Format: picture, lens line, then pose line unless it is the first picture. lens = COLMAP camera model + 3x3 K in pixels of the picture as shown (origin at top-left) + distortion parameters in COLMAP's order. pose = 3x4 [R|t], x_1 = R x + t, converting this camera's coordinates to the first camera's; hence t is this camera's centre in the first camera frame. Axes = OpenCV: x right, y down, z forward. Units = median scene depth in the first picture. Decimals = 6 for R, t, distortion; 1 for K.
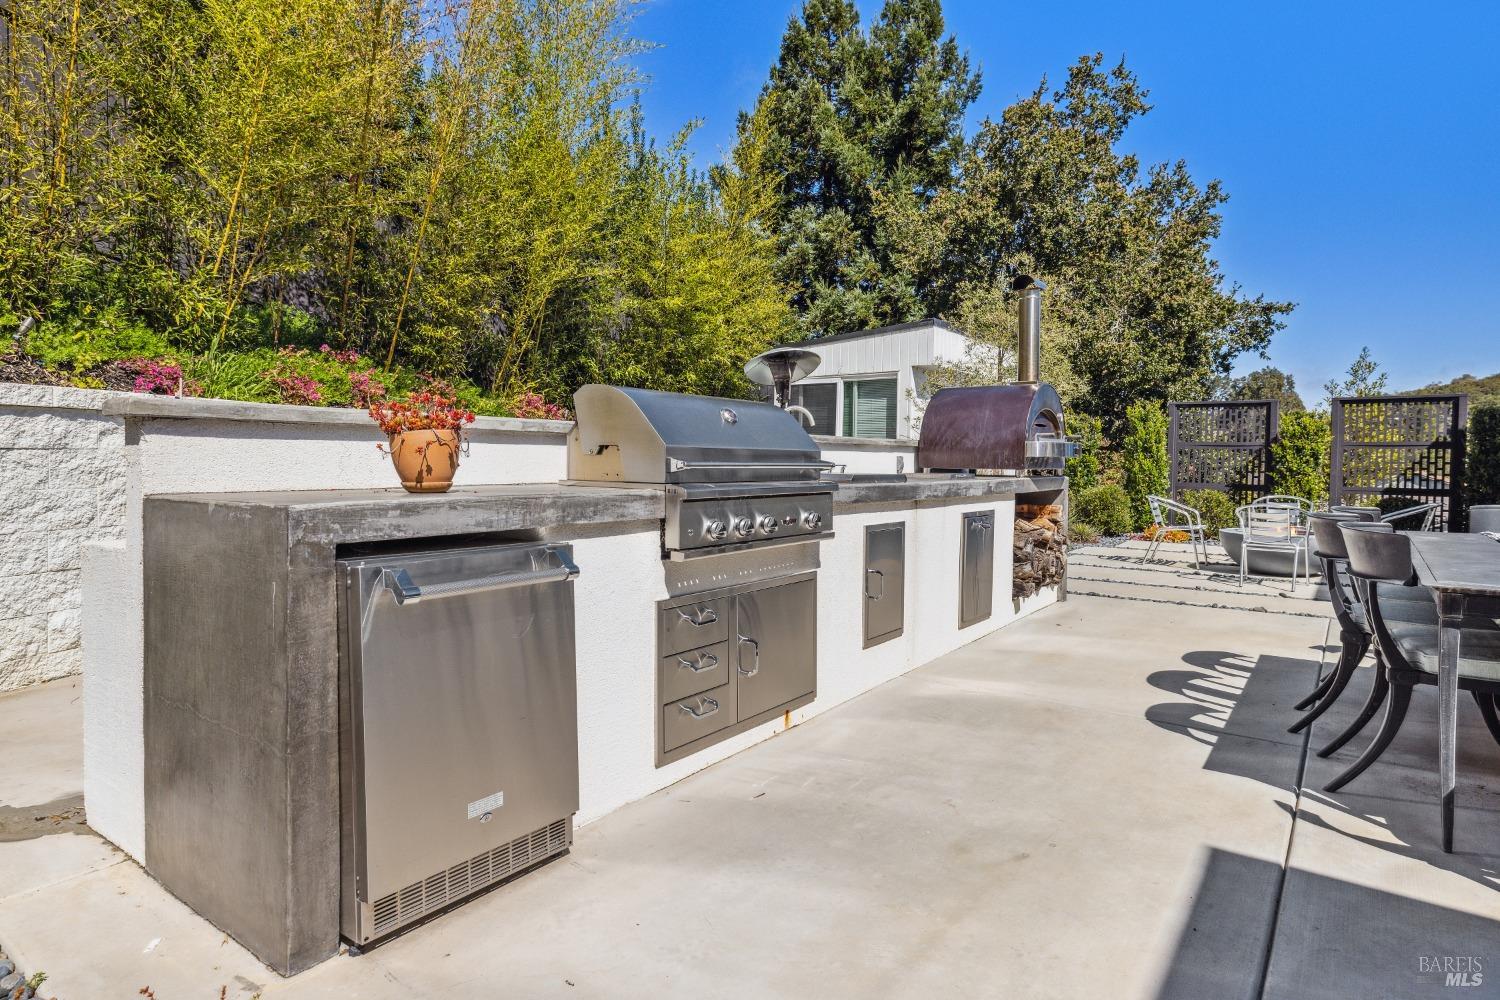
lens RADIAL K [[810.6, 0, 755.5], [0, 810.6, 478.0], [0, 0, 1]] dist [0.001270, -0.001251]
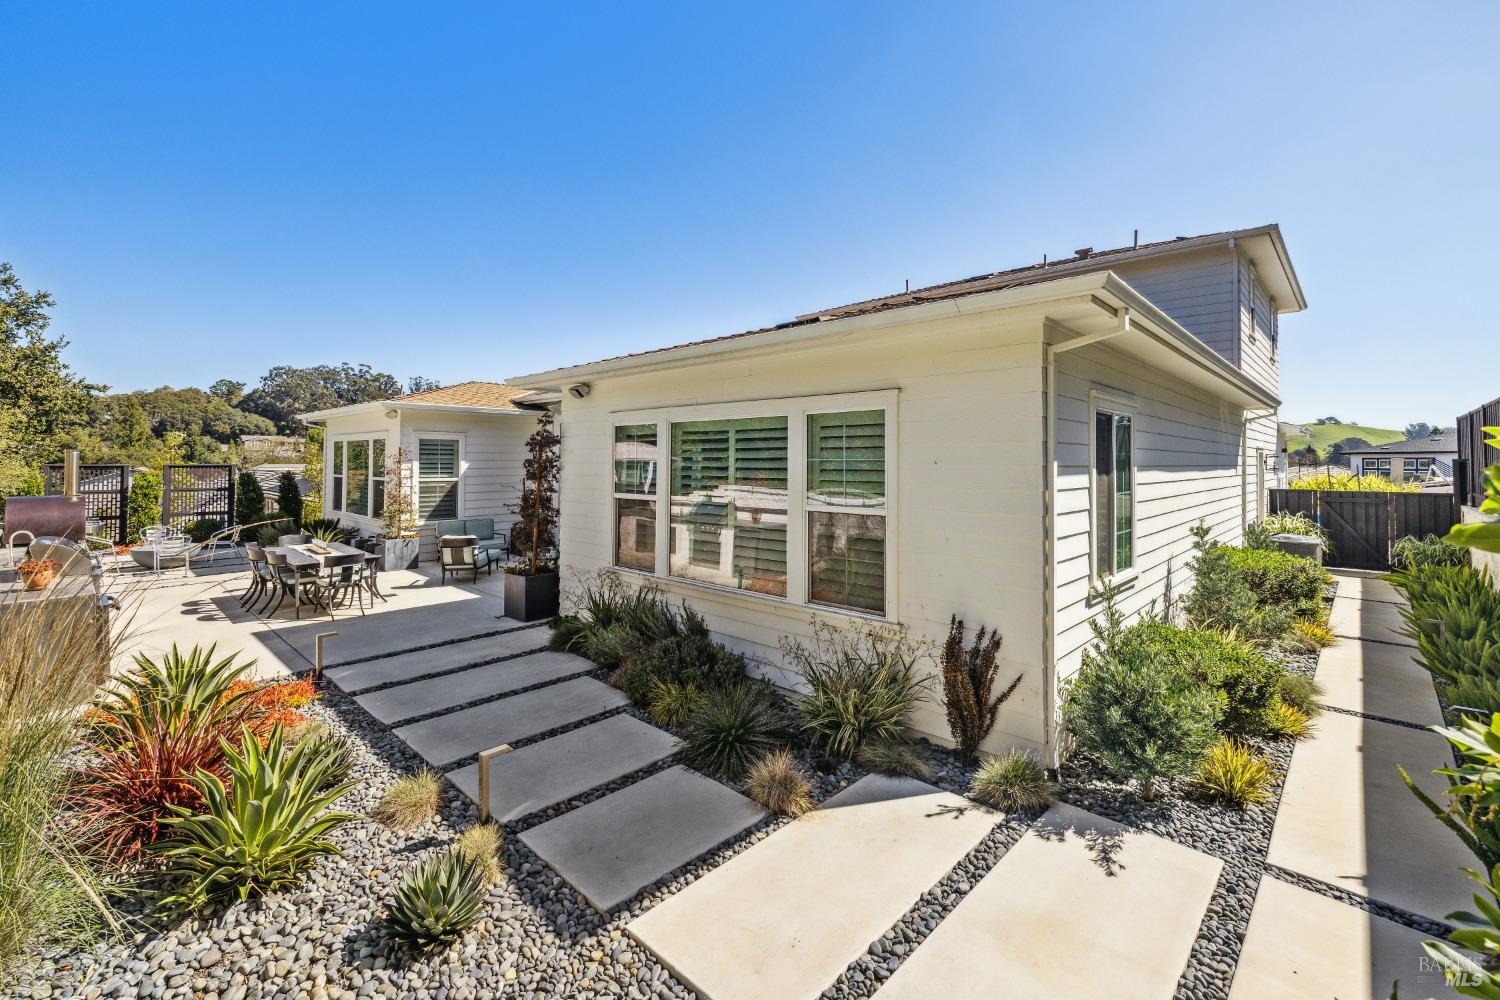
lens RADIAL K [[644.5, 0, 721.3], [0, 644.5, 442.8], [0, 0, 1]] dist [0.006678, -0.001805]
pose [[0.140739, 0.009323, 0.990003, -0.481851], [0.025378, 0.999593, -0.013021, -0.086857], [-0.989721, 0.026956, 0.140445, -0.383779]]
